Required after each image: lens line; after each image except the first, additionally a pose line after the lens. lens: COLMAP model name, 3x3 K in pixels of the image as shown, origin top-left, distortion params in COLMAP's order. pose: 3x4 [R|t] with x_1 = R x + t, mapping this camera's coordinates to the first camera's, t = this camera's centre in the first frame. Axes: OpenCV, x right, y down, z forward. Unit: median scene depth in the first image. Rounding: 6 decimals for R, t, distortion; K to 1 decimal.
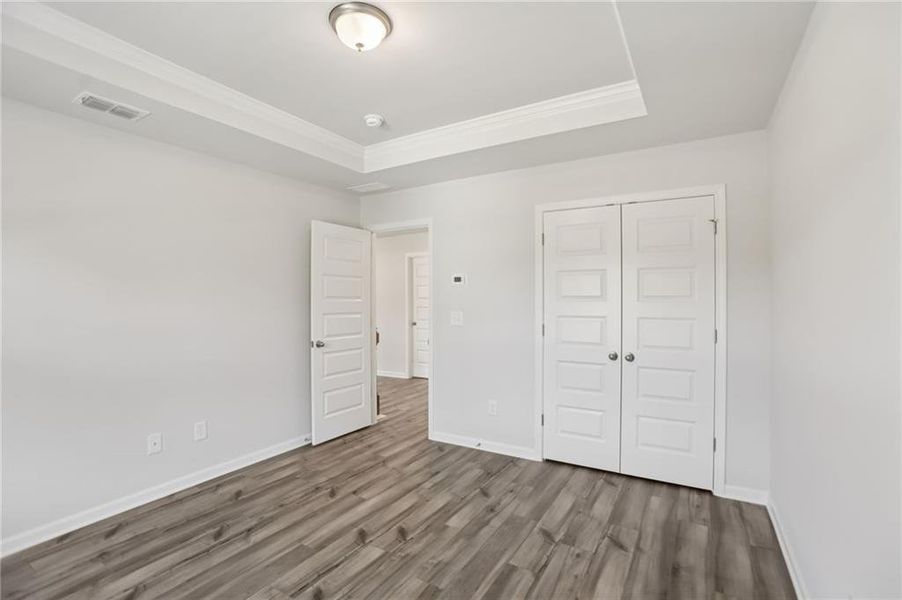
lens RADIAL K [[414.0, 0, 453.4], [0, 414.0, 300.4], [0, 0, 1]] dist [-0.014738, 0.004095]
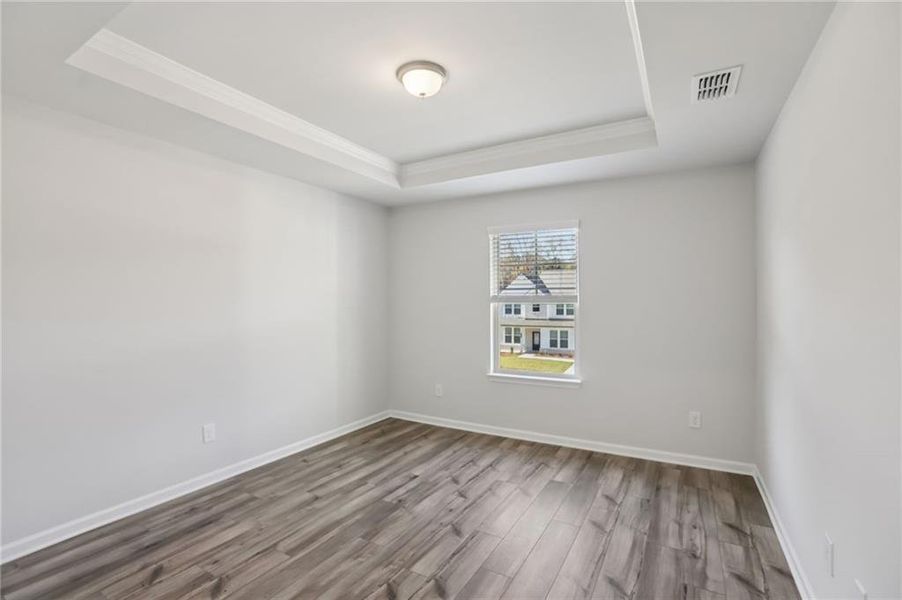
lens RADIAL K [[414.0, 0, 447.6], [0, 414.0, 296.4], [0, 0, 1]] dist [-0.014738, 0.004095]
pose [[-0.999865, 0.012854, -0.010269, -0.258949], [0.012911, 0.999902, -0.005470, -0.011209], [0.010198, -0.005602, -0.999932, 2.014456]]
